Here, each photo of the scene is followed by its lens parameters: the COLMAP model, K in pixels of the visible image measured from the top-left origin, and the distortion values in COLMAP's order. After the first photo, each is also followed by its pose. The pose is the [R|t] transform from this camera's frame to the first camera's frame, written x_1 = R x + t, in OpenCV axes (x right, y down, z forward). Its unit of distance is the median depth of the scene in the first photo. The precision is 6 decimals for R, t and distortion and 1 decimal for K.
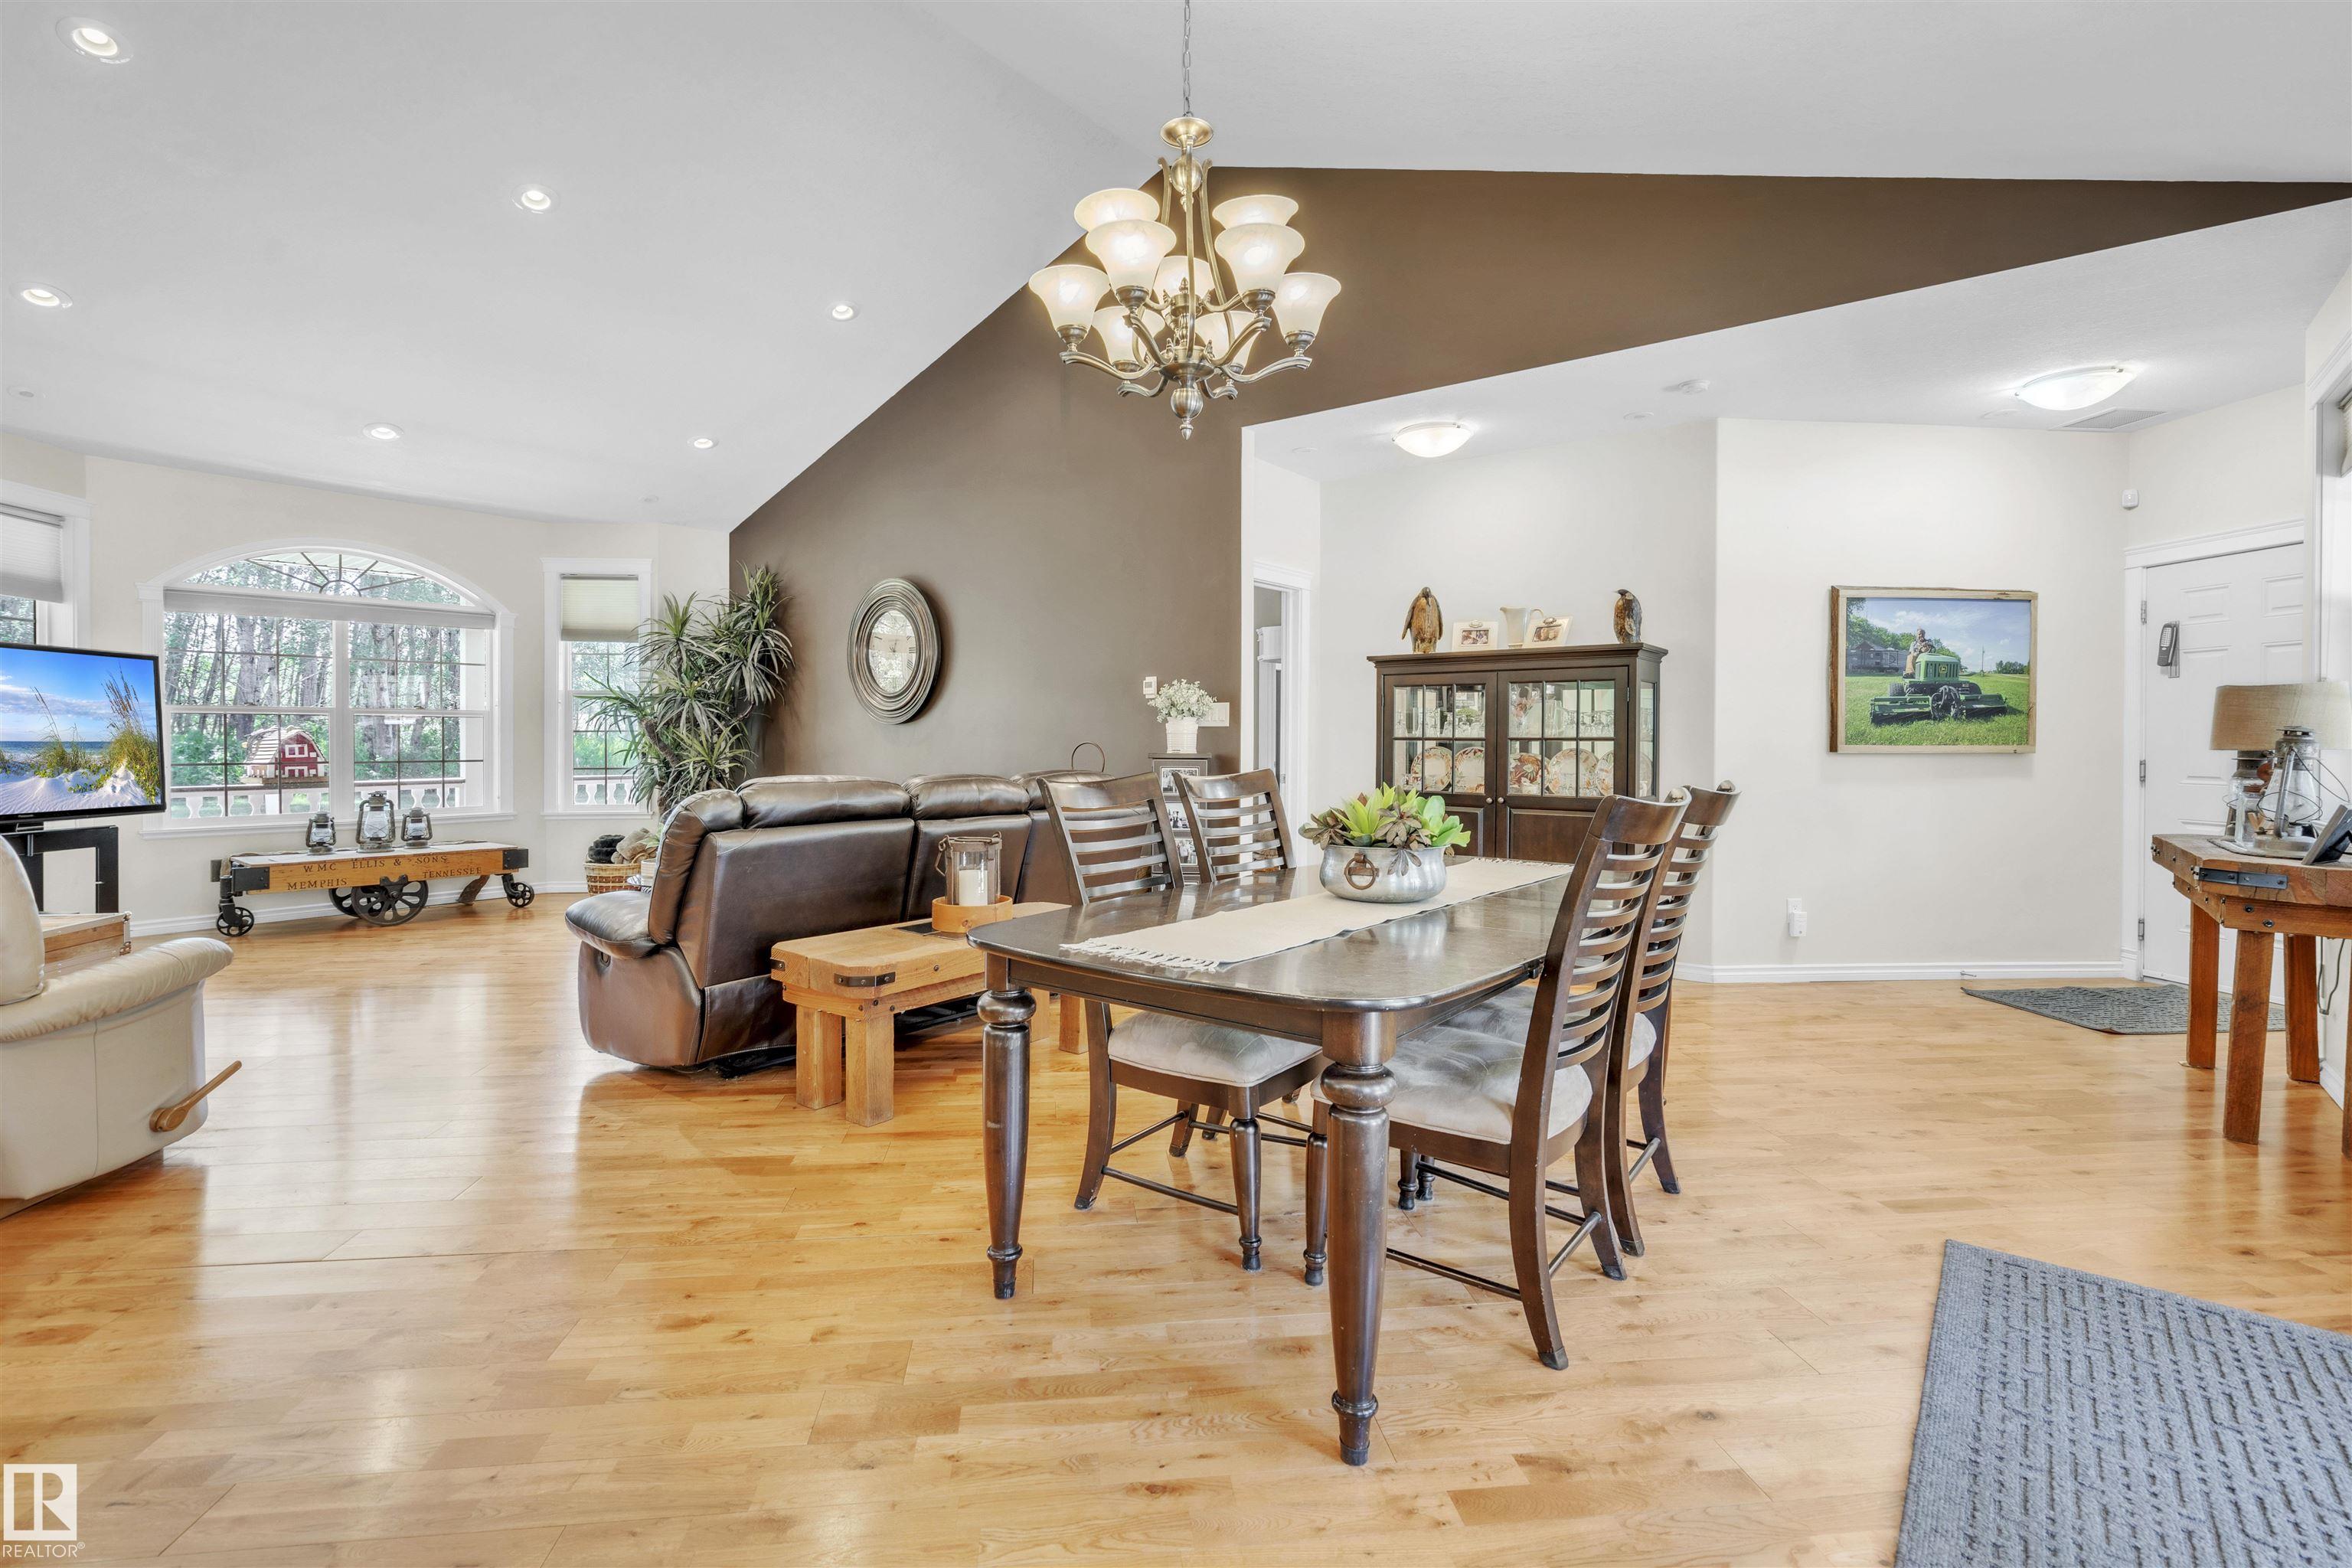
lens RADIAL K [[1076.4, 0, 1173.2], [0, 1076.4, 748.1], [0, 0, 1]] dist [-0.003124, 0.002138]
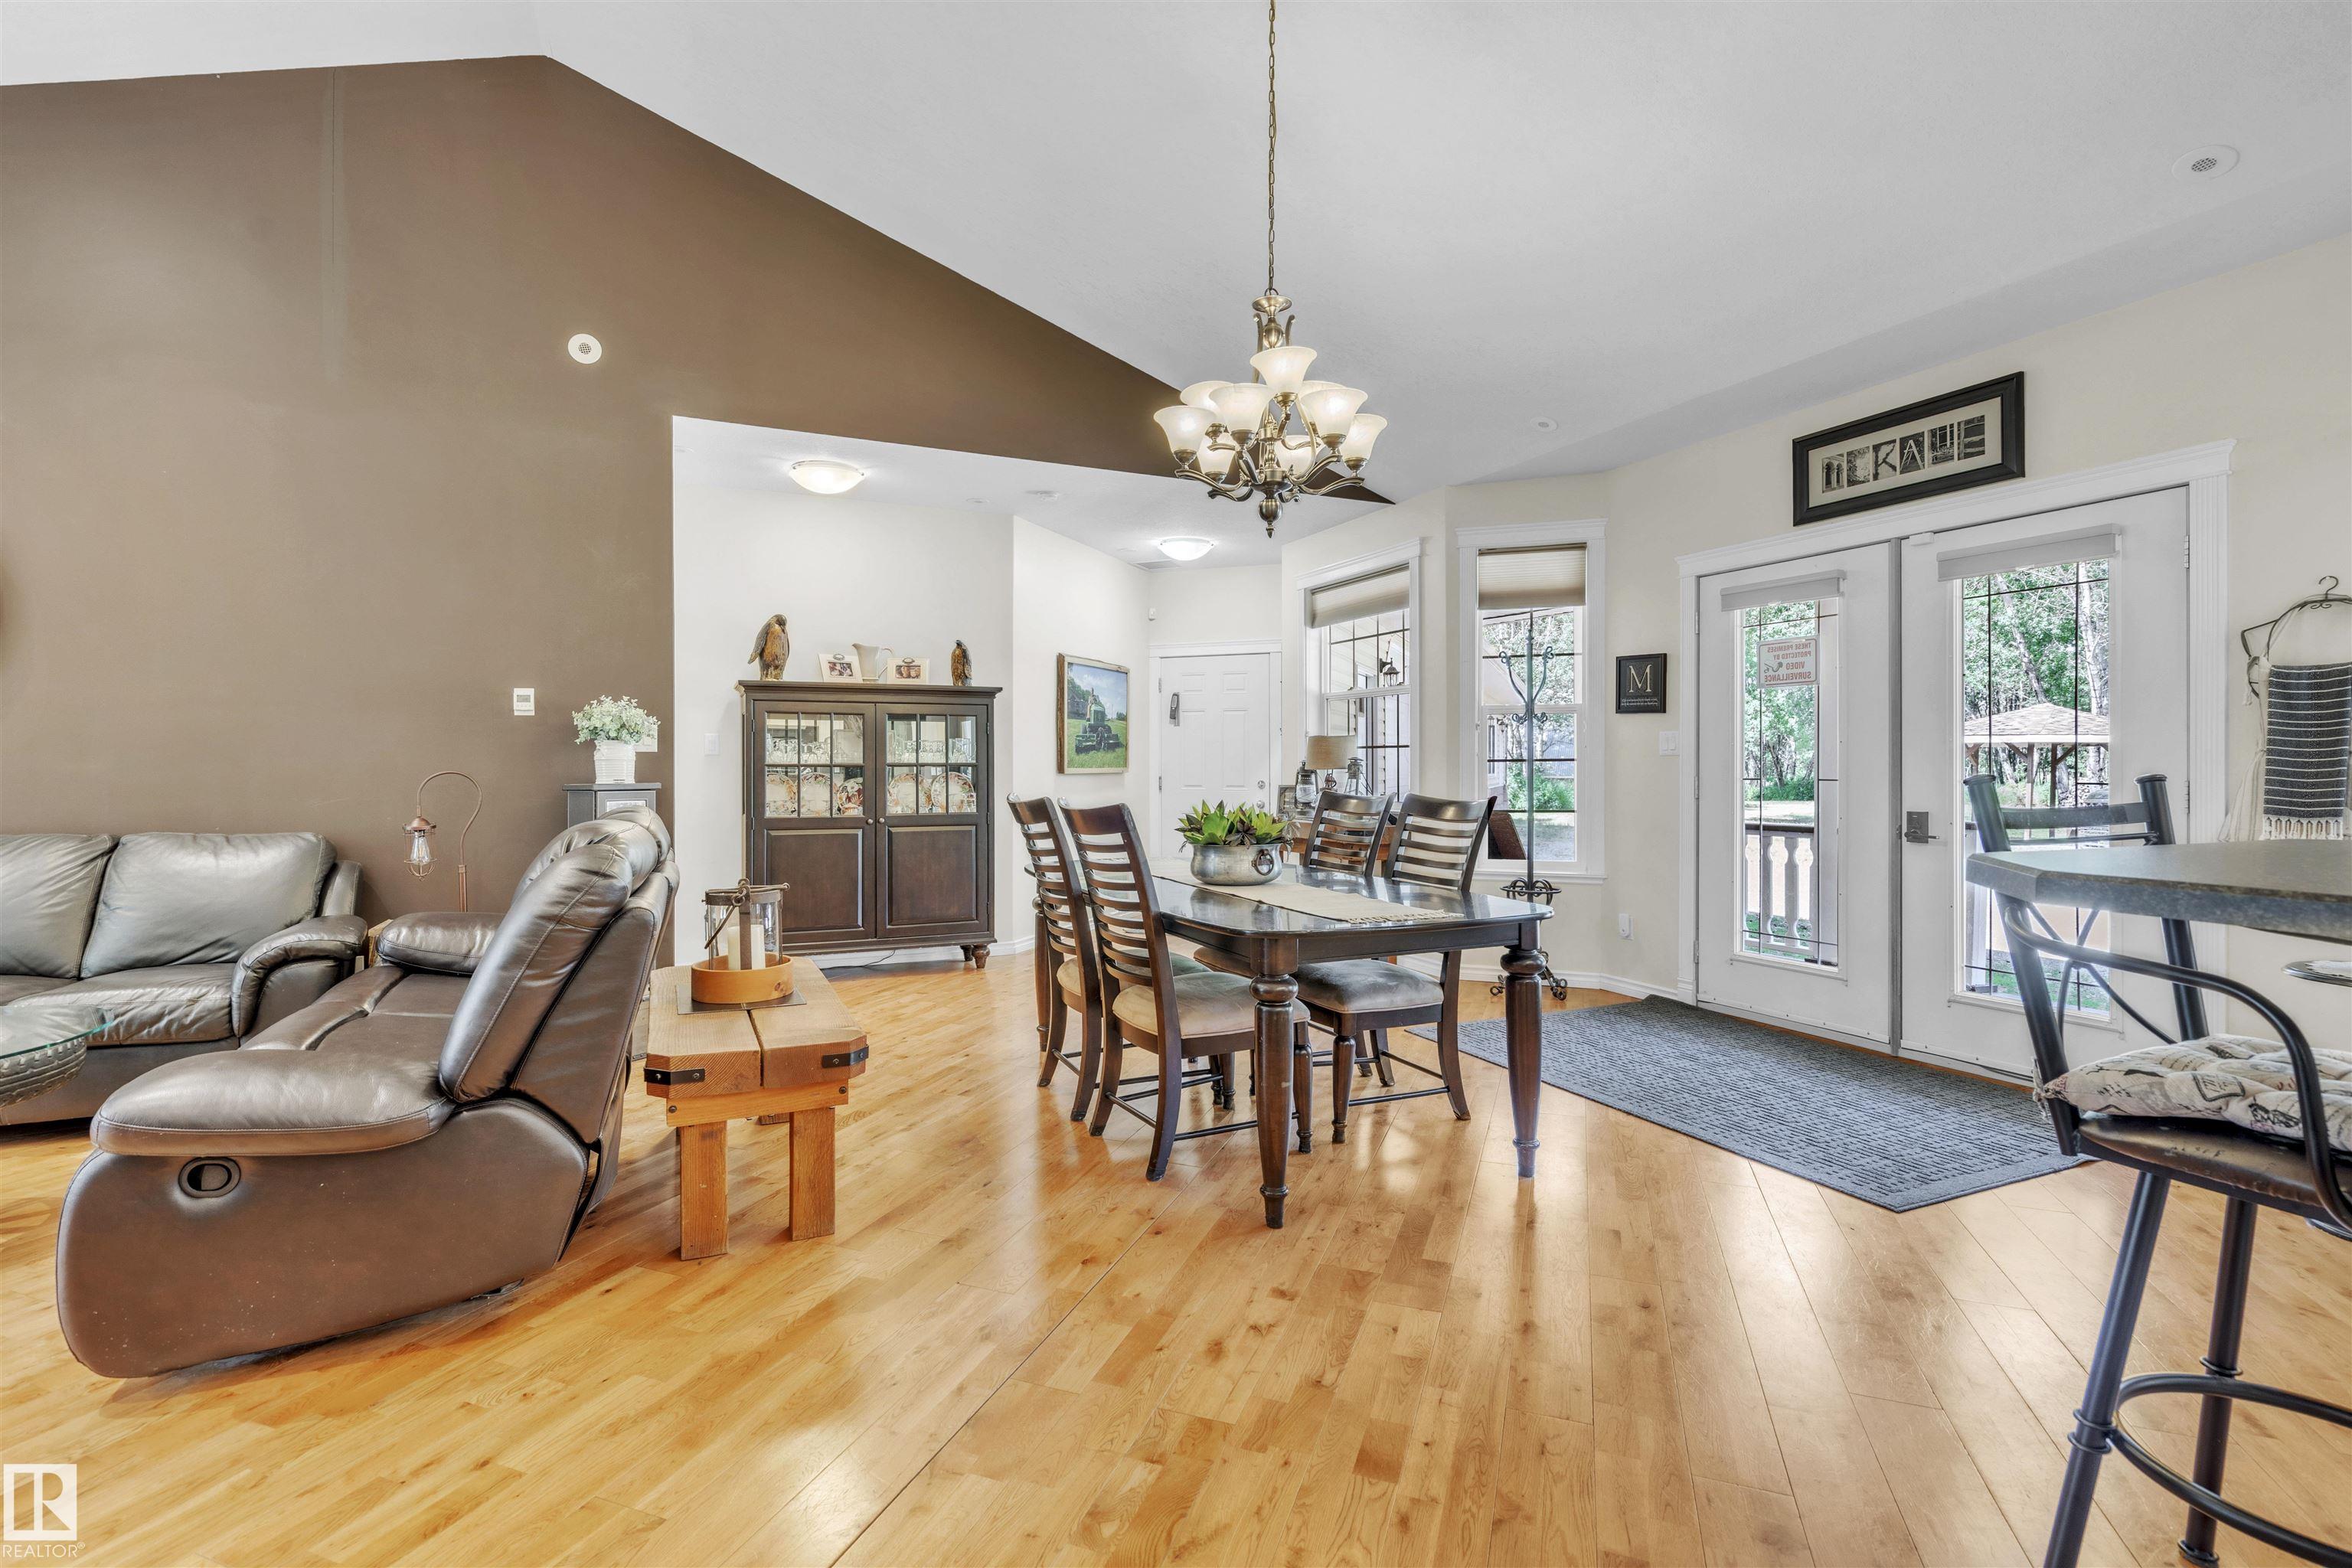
lens RADIAL K [[1076.4, 0, 1177.9], [0, 1076.4, 769.1], [0, 0, 1]] dist [-0.003124, 0.002138]
pose [[0.462031, -0.008054, 0.886827, -0.530830], [0.009996, 0.999943, 0.003873, -0.005219], [-0.886808, 0.007076, 0.462085, 0.221031]]
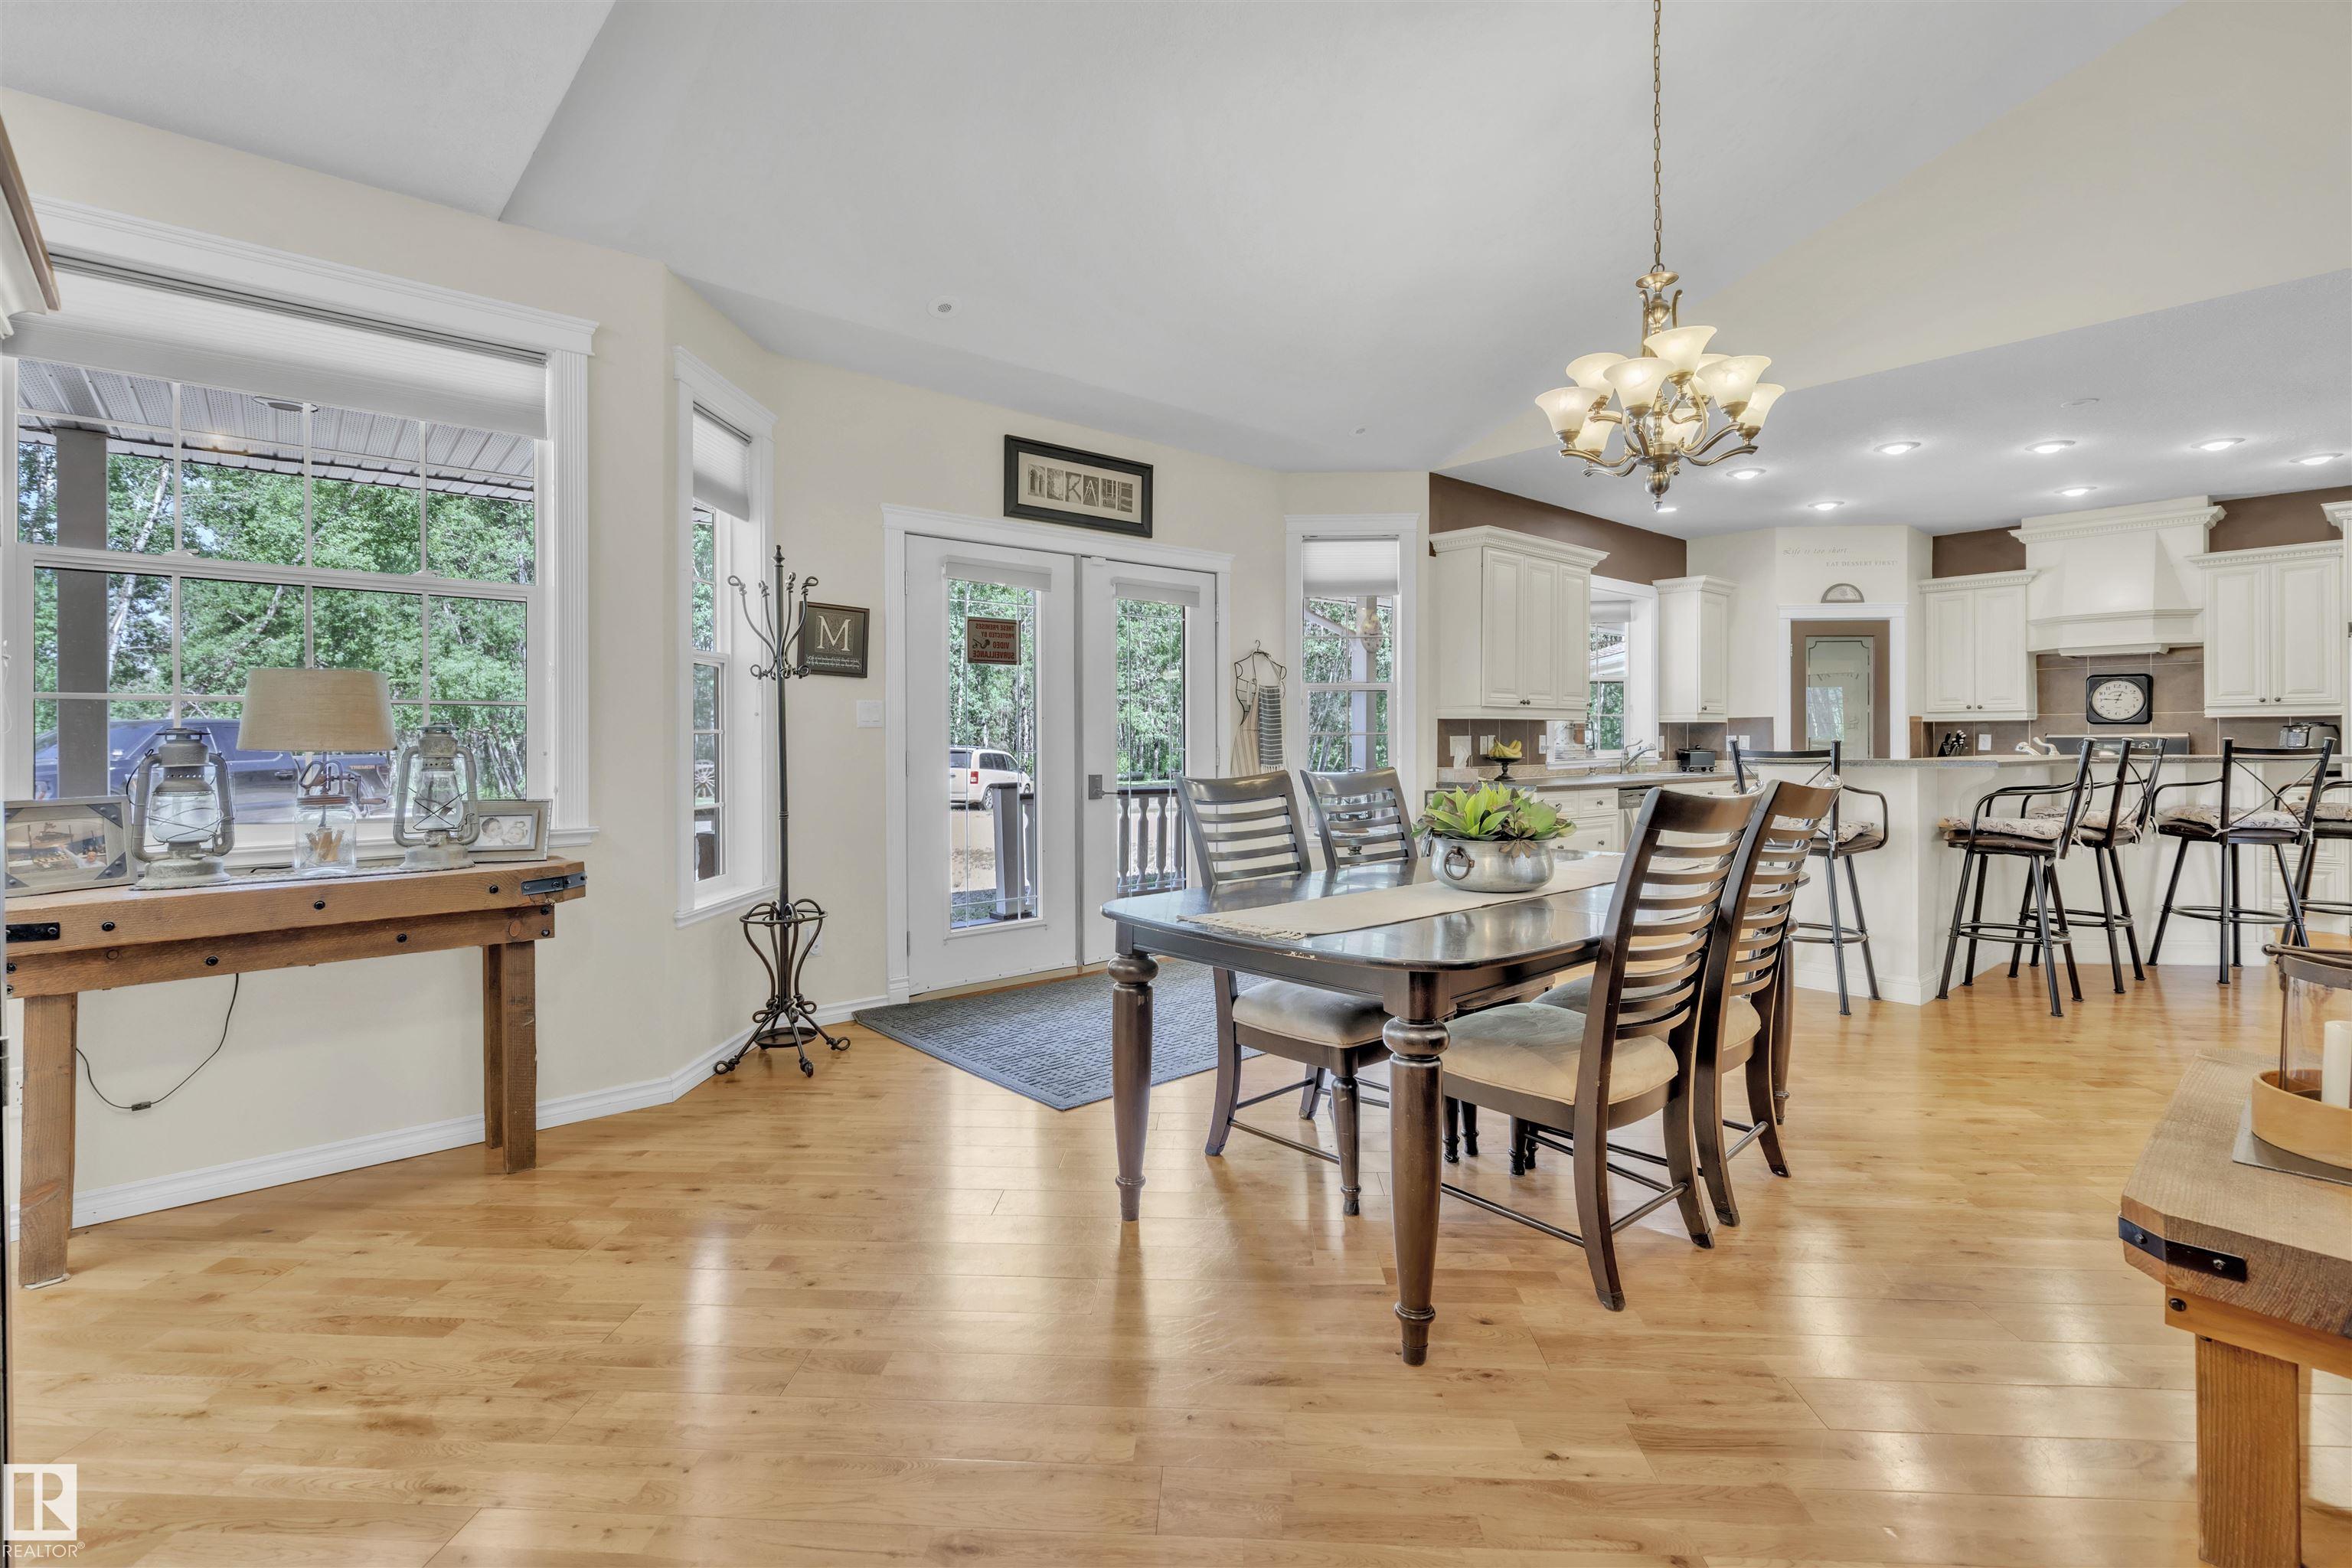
lens RADIAL K [[1076.4, 0, 1160.9], [0, 1076.4, 739.5], [0, 0, 1]] dist [-0.003124, 0.002138]
pose [[-0.982893, -0.002828, 0.184154, 0.169081], [-0.000507, 0.999920, 0.012647, -0.010941], [-0.184175, 0.012338, -0.982816, 1.073602]]
